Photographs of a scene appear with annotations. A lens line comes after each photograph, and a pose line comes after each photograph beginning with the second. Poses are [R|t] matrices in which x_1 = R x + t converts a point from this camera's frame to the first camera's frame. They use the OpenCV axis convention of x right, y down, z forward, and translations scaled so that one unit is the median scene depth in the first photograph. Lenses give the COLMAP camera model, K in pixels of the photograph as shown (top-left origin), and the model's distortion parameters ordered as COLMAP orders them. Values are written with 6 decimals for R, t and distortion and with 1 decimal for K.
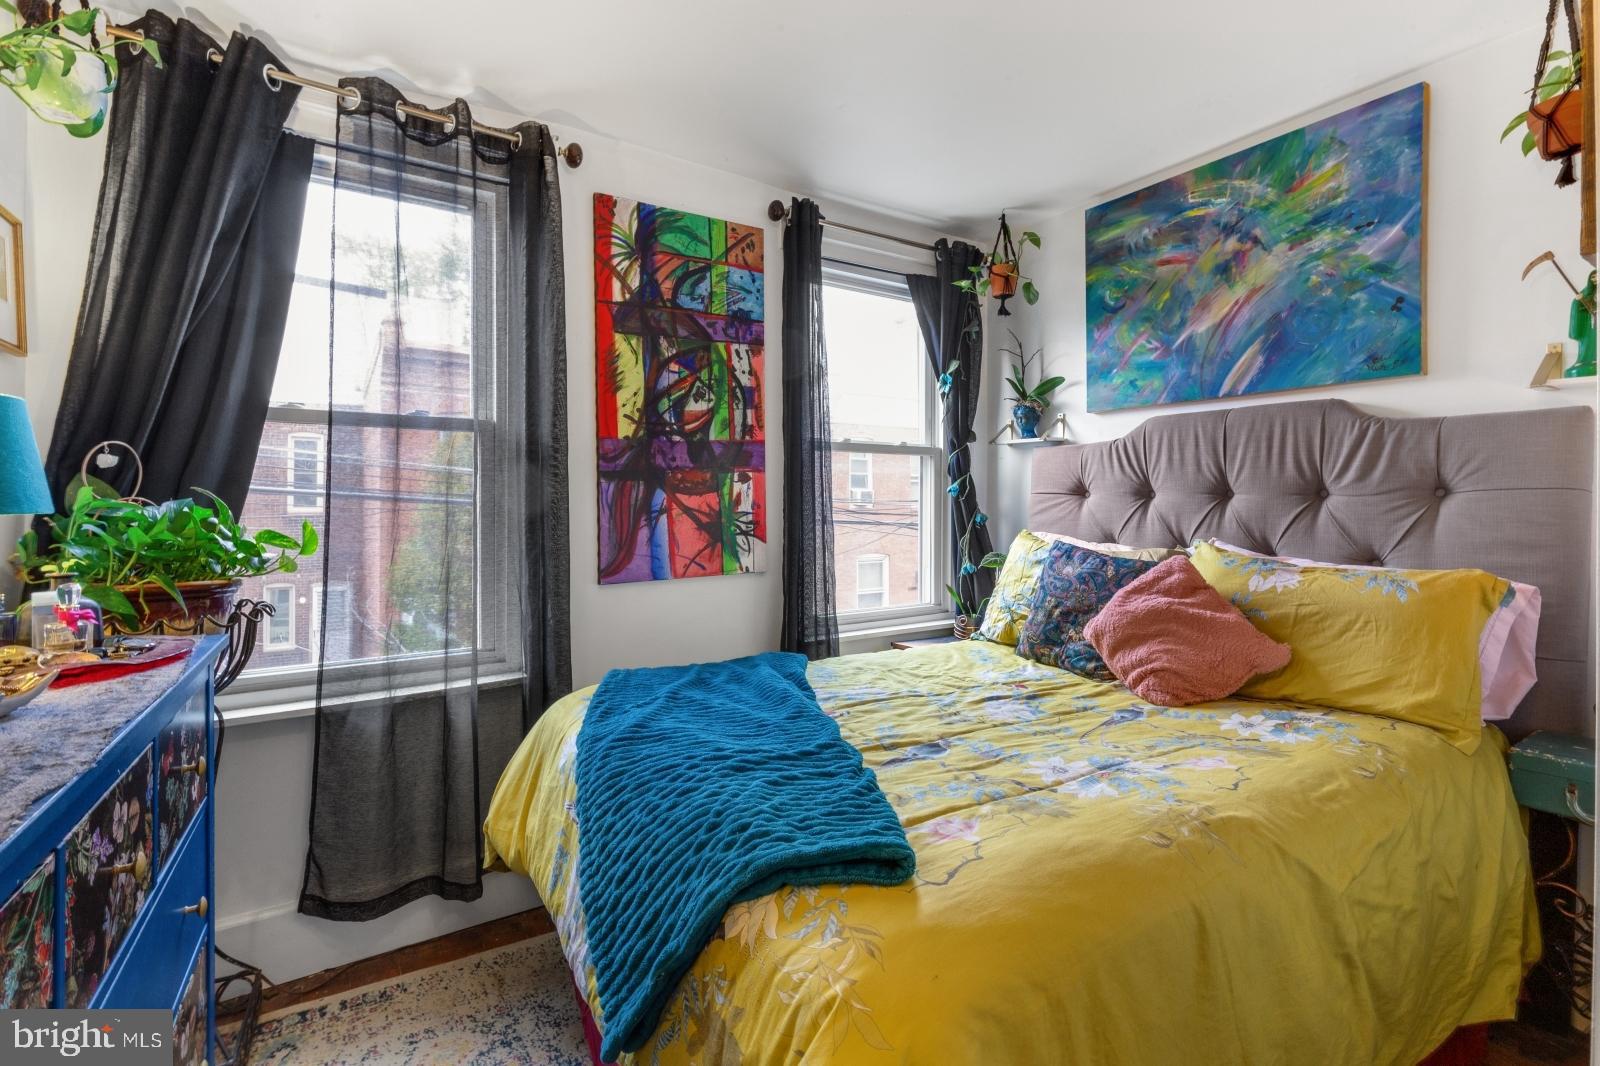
lens RADIAL K [[735.5, 0, 795.3], [0, 735.5, 518.4], [0, 0, 1]] dist [0.001457, -0.002364]
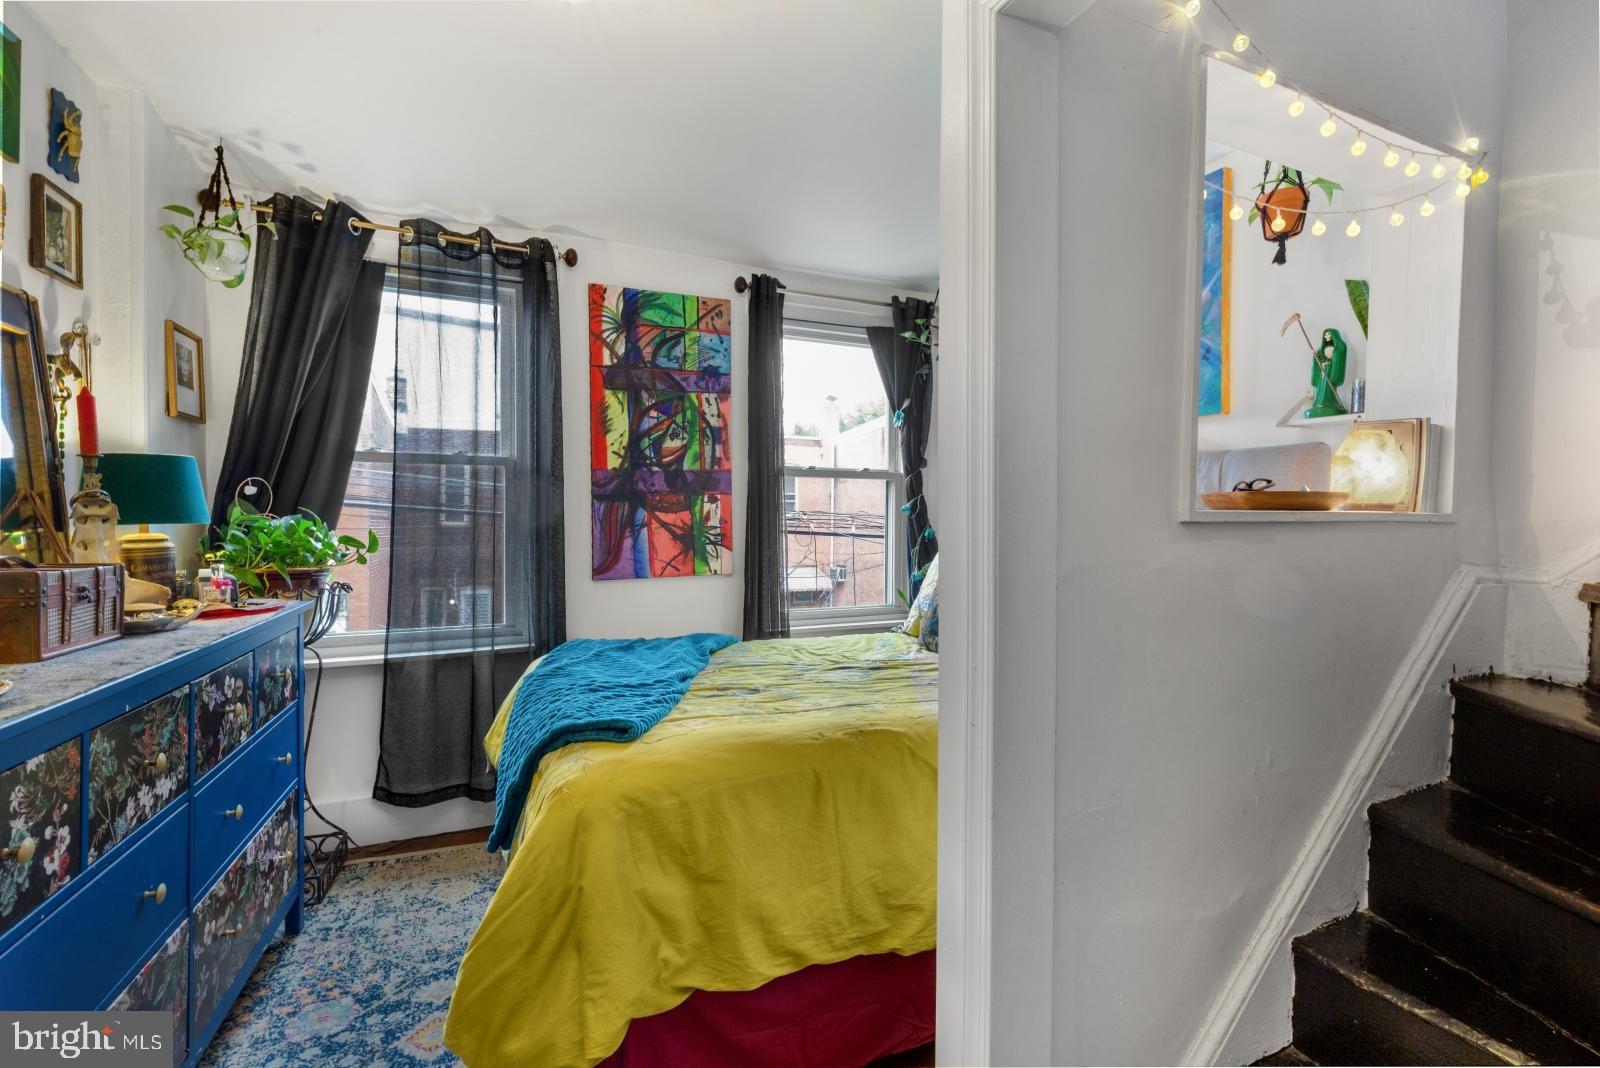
lens RADIAL K [[735.5, 0, 814.7], [0, 735.5, 544.2], [0, 0, 1]] dist [0.001457, -0.002364]
pose [[0.988212, 0.009514, -0.152796, 0.356826], [-0.007664, 0.999890, 0.012690, 0.005331], [0.152900, -0.011369, 0.988176, -0.264340]]
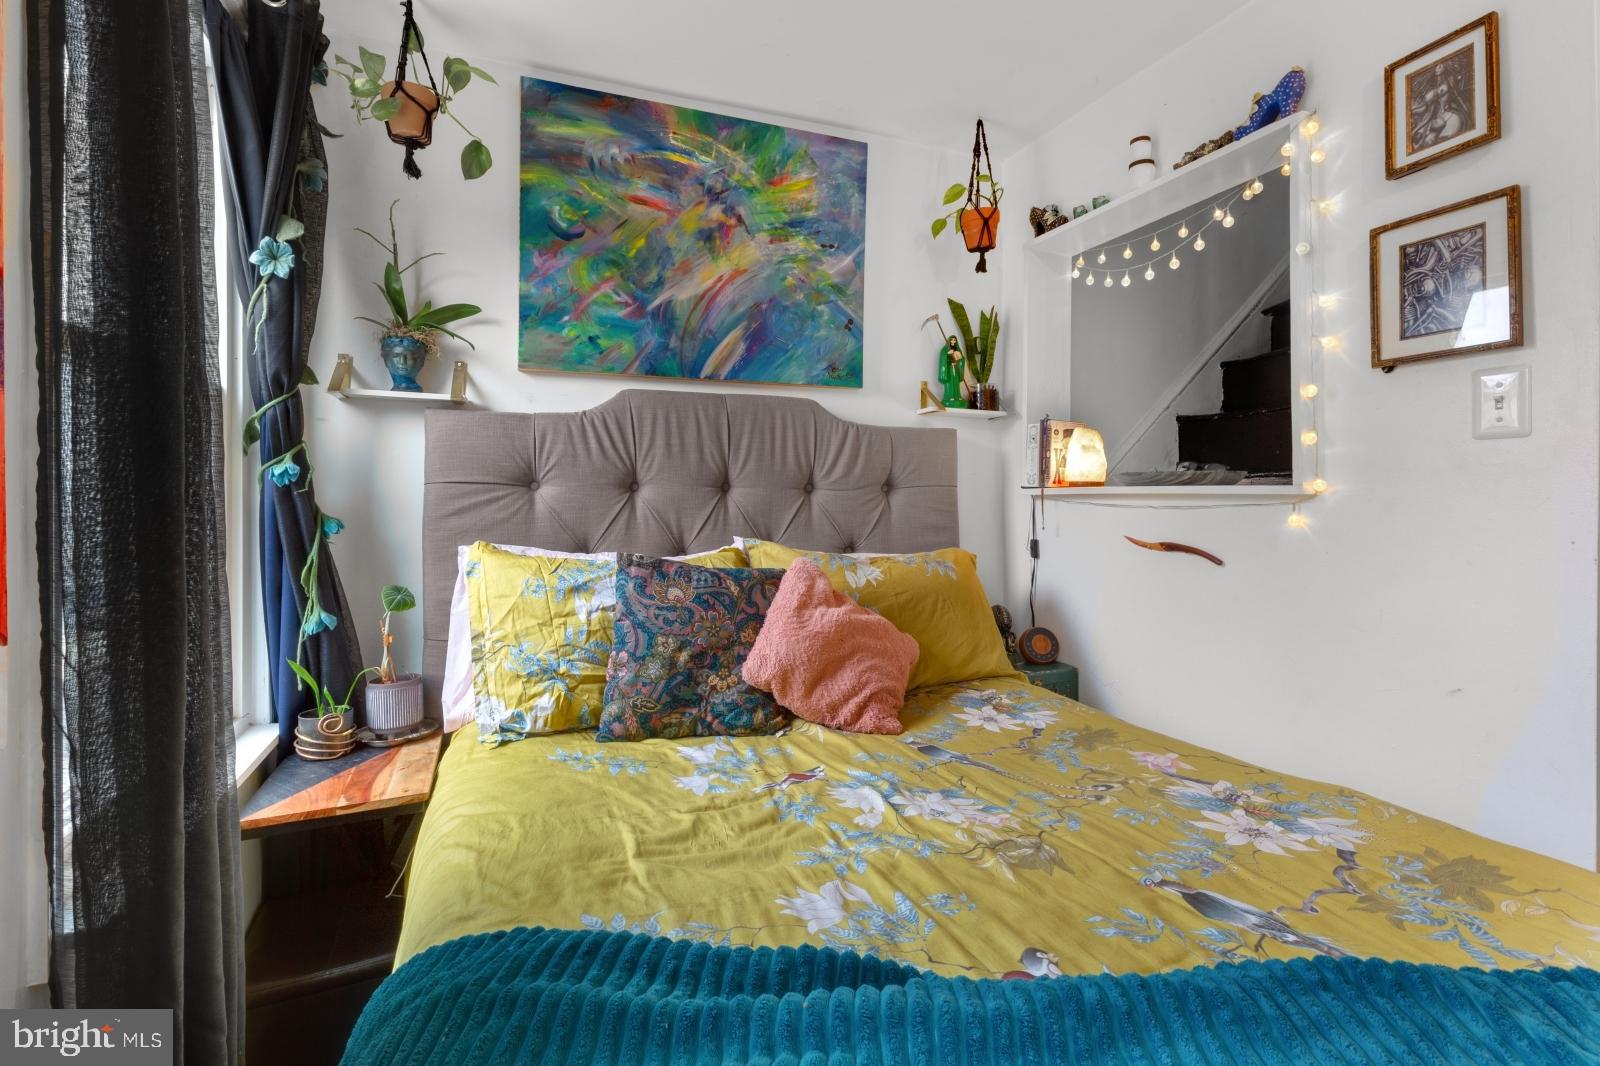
lens RADIAL K [[735.5, 0, 790.7], [0, 735.5, 507.2], [0, 0, 1]] dist [0.001457, -0.002364]
pose [[0.194089, -0.015806, 0.980857, -0.319058], [0.023297, 0.999662, 0.011499, -0.019211], [-0.980707, 0.020619, 0.194392, 0.826033]]
